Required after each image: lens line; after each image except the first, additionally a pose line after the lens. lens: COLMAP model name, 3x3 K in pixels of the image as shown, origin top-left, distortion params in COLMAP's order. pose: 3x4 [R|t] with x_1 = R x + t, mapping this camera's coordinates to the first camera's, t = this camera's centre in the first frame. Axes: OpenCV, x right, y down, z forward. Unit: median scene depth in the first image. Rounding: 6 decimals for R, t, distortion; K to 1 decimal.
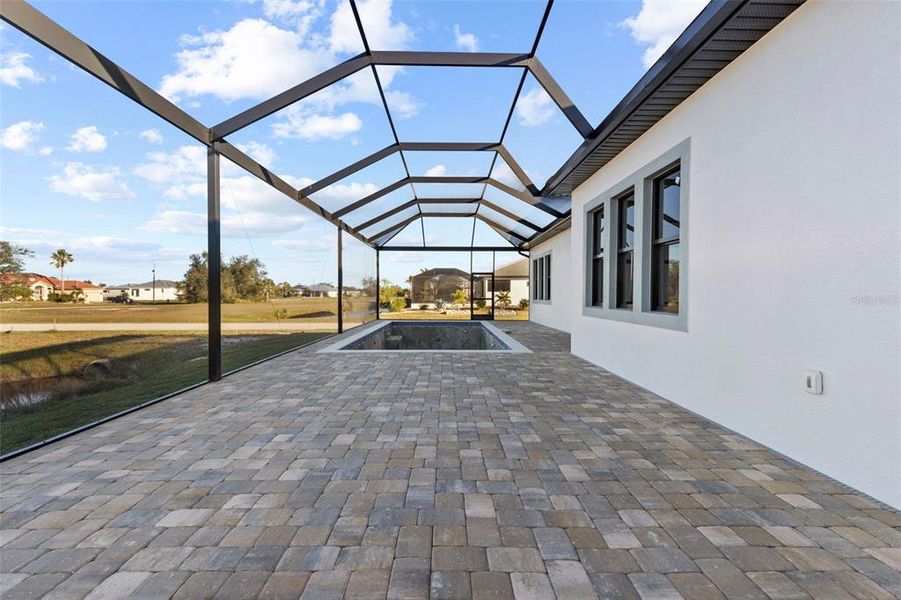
lens RADIAL K [[414.8, 0, 451.6], [0, 414.8, 298.8], [0, 0, 1]] dist [0.003660, 0.000393]
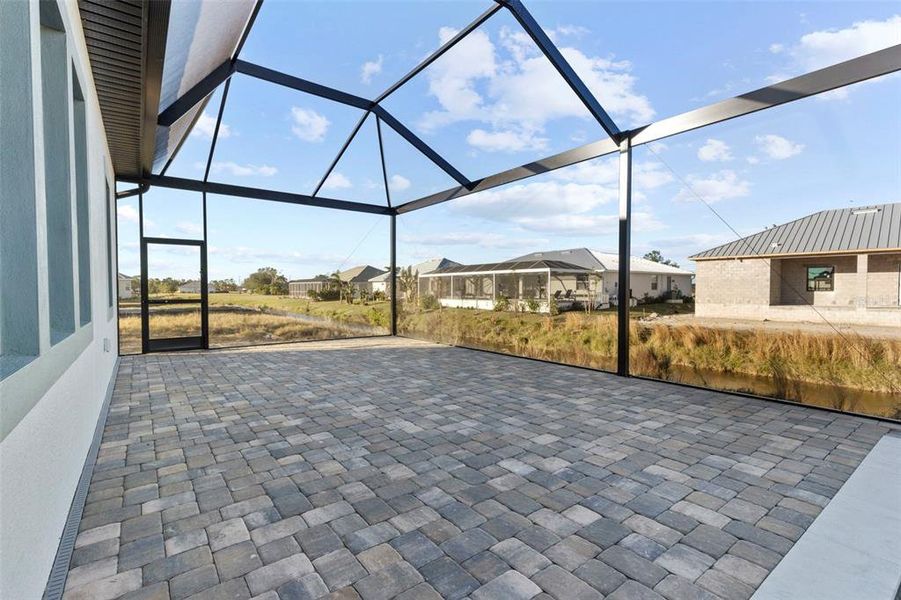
lens RADIAL K [[414.8, 0, 452.8], [0, 414.8, 301.0], [0, 0, 1]] dist [0.003660, 0.000393]
pose [[-0.805720, 0.014172, -0.592127, 0.470336], [-0.008361, 0.999342, 0.035296, -0.025417], [0.592238, 0.033390, -0.805071, 1.982377]]
